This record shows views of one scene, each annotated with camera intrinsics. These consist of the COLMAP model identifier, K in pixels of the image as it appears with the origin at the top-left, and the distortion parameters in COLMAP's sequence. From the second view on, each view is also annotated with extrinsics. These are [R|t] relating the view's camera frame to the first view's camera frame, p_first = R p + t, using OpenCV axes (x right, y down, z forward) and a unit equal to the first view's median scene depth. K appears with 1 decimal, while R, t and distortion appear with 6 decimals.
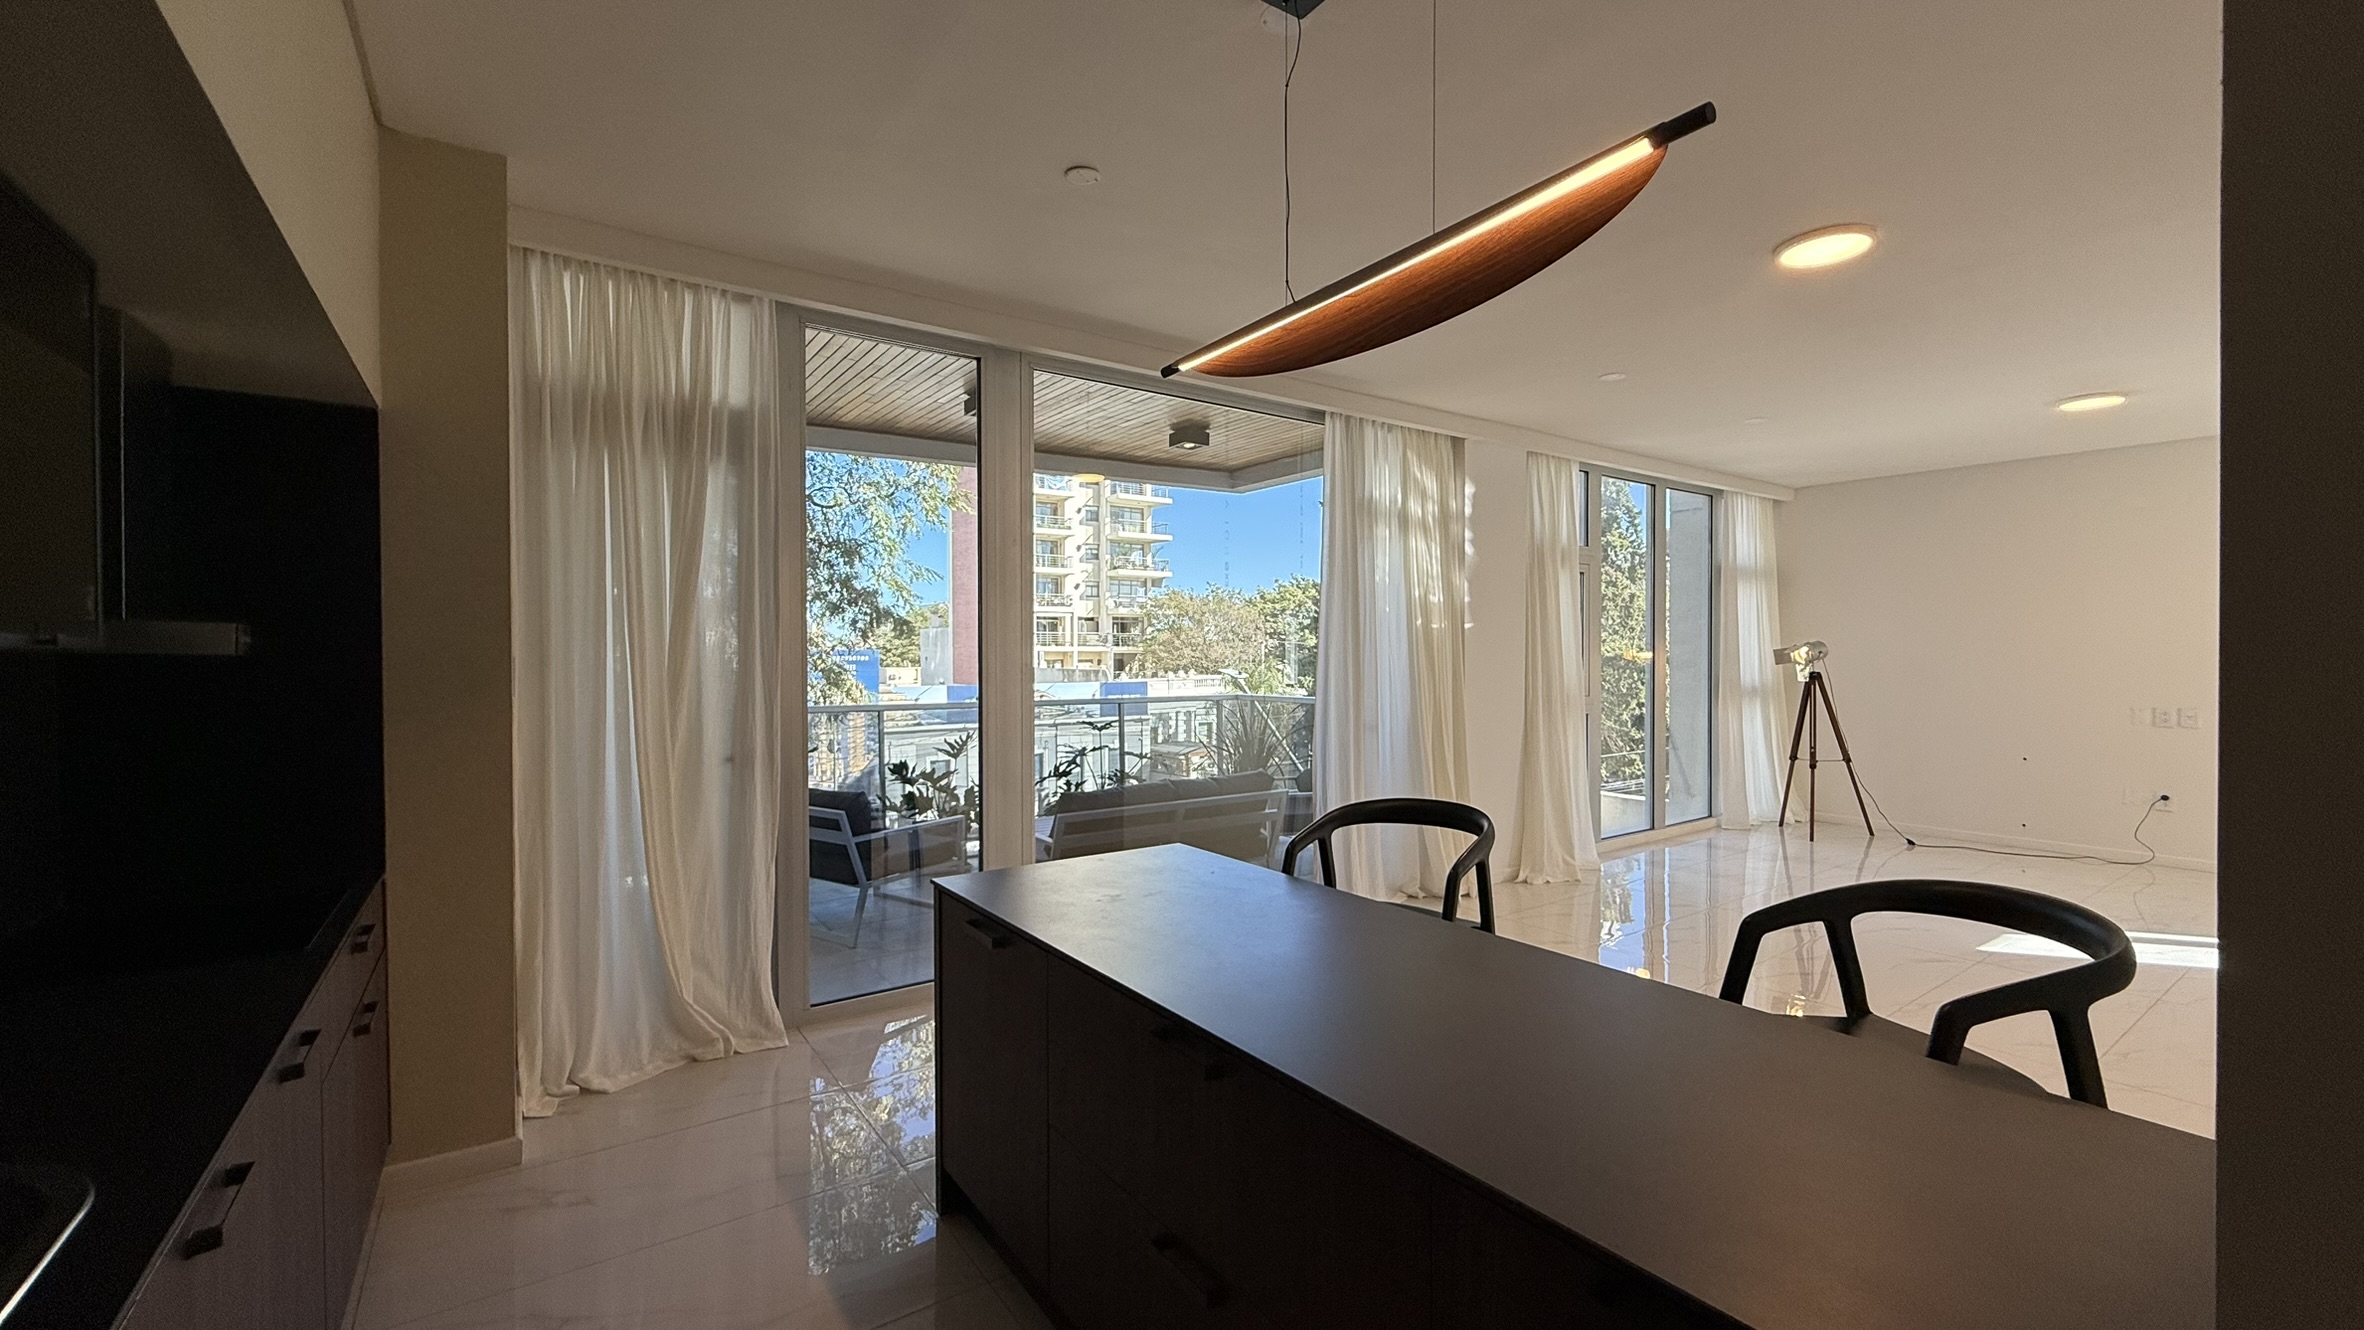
lens RADIAL K [[943.6, 0, 1175.2], [0, 943.6, 664.6], [0, 0, 1]] dist [-0.000176, 0.000077]
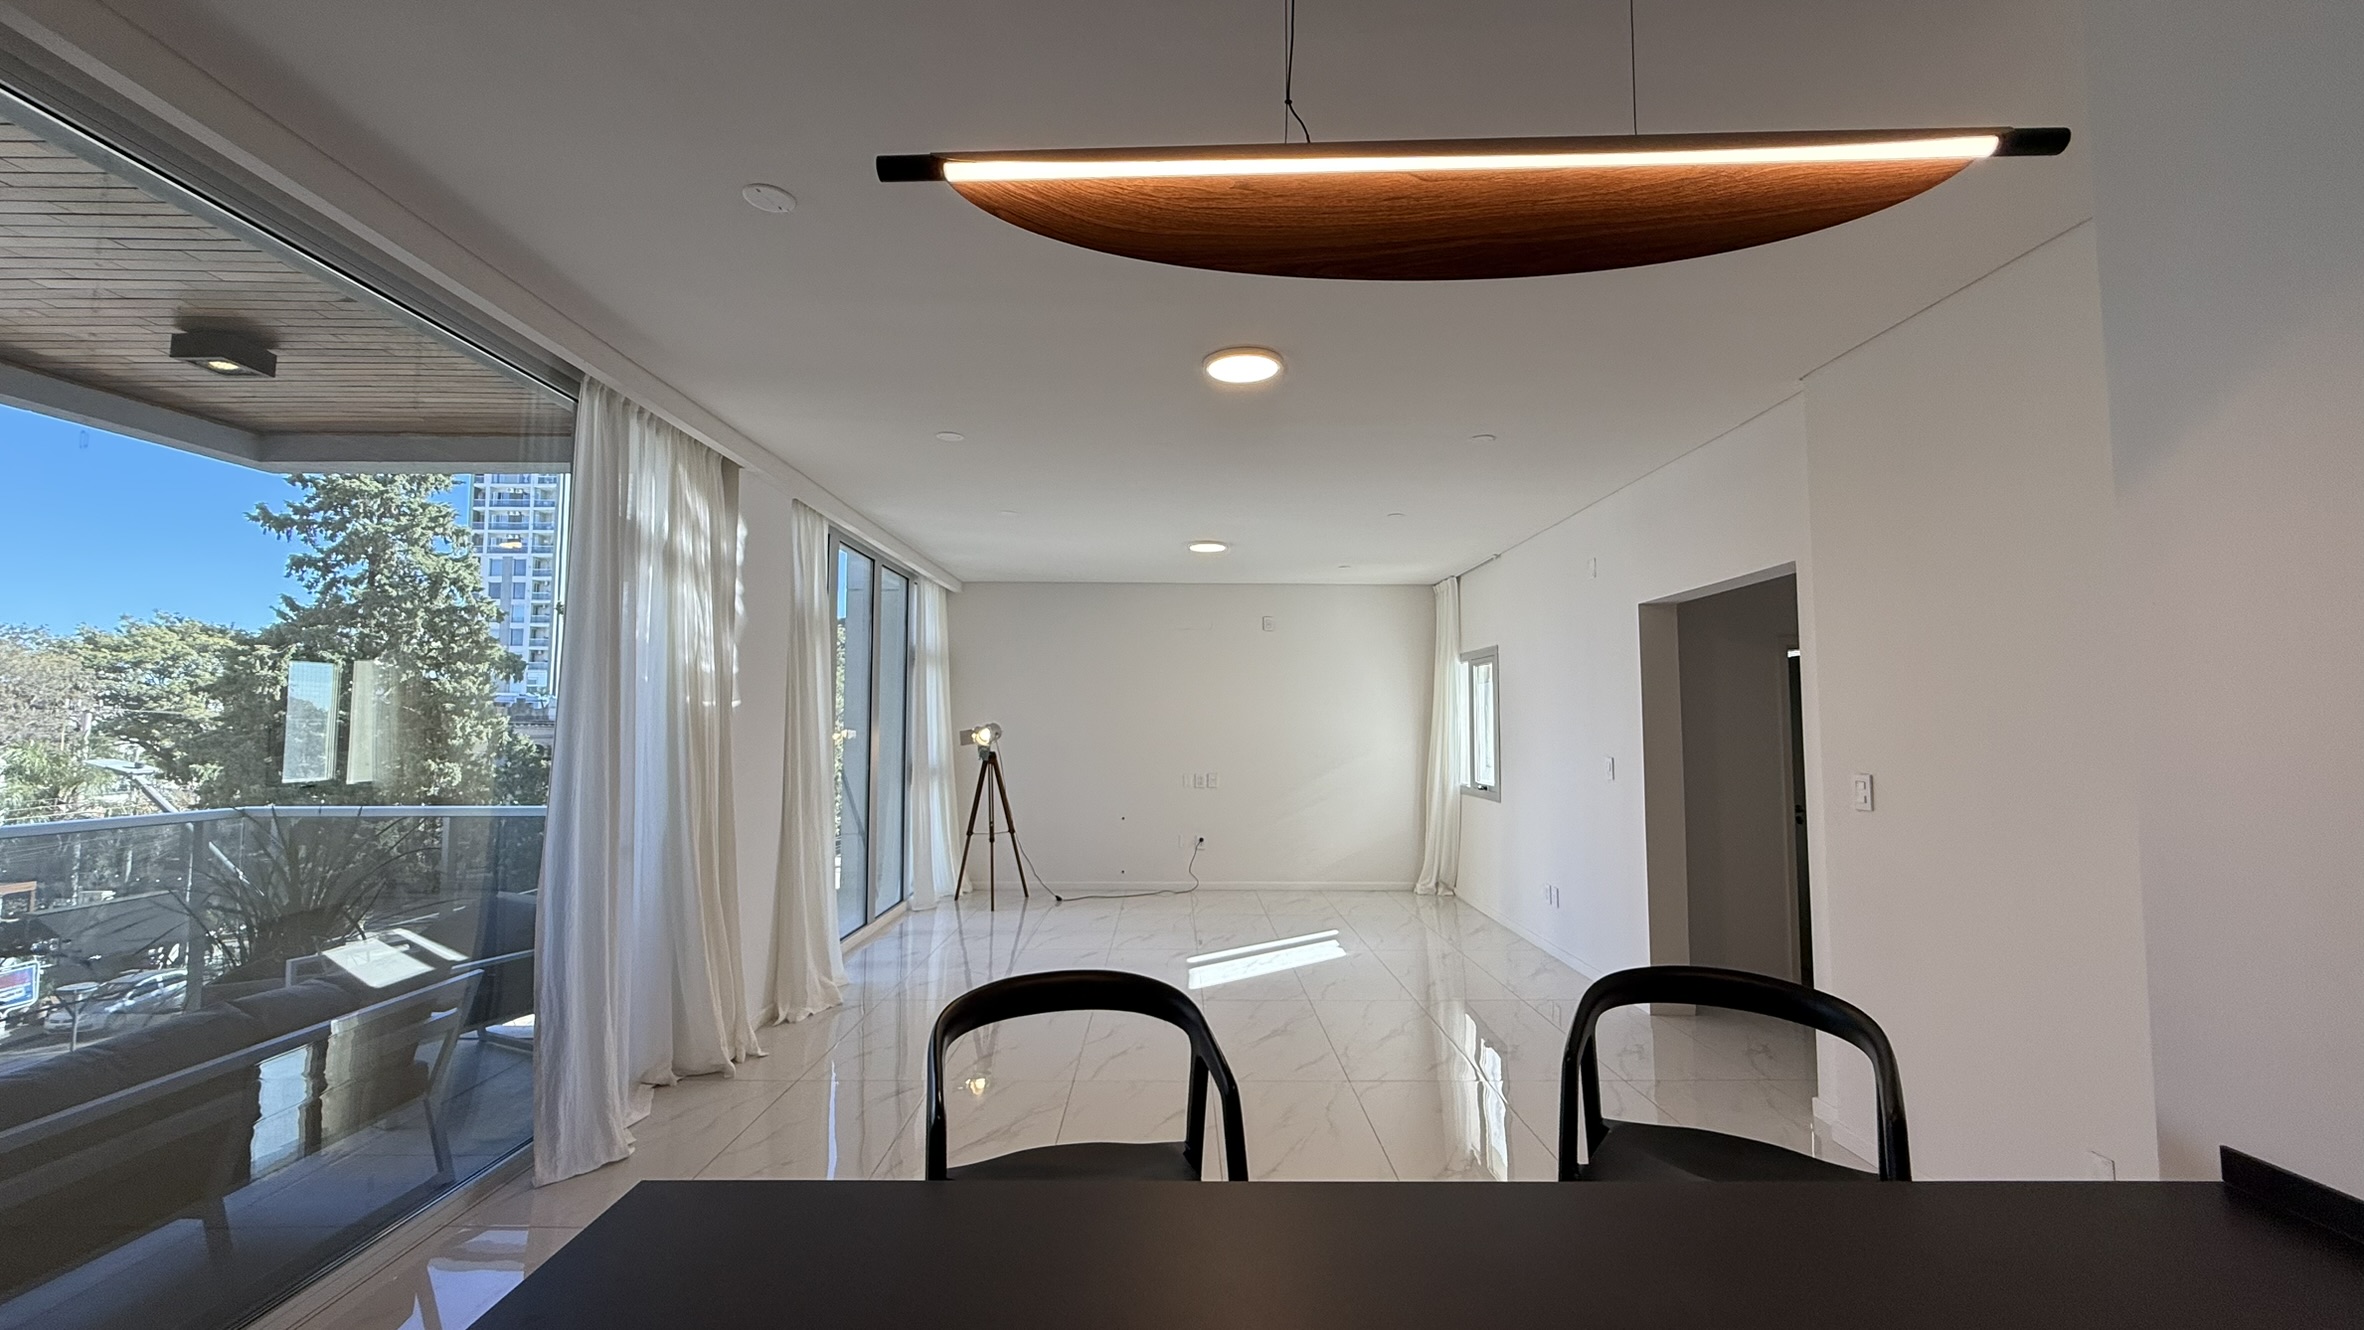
lens RADIAL K [[943.6, 0, 1175.2], [0, 943.6, 664.6], [0, 0, 1]] dist [-0.000176, 0.000077]
pose [[0.572083, 0.055675, 0.818304, -0.120246], [0.008518, 0.997236, -0.073804, -0.012854], [-0.820152, 0.049192, 0.570027, 0.257221]]
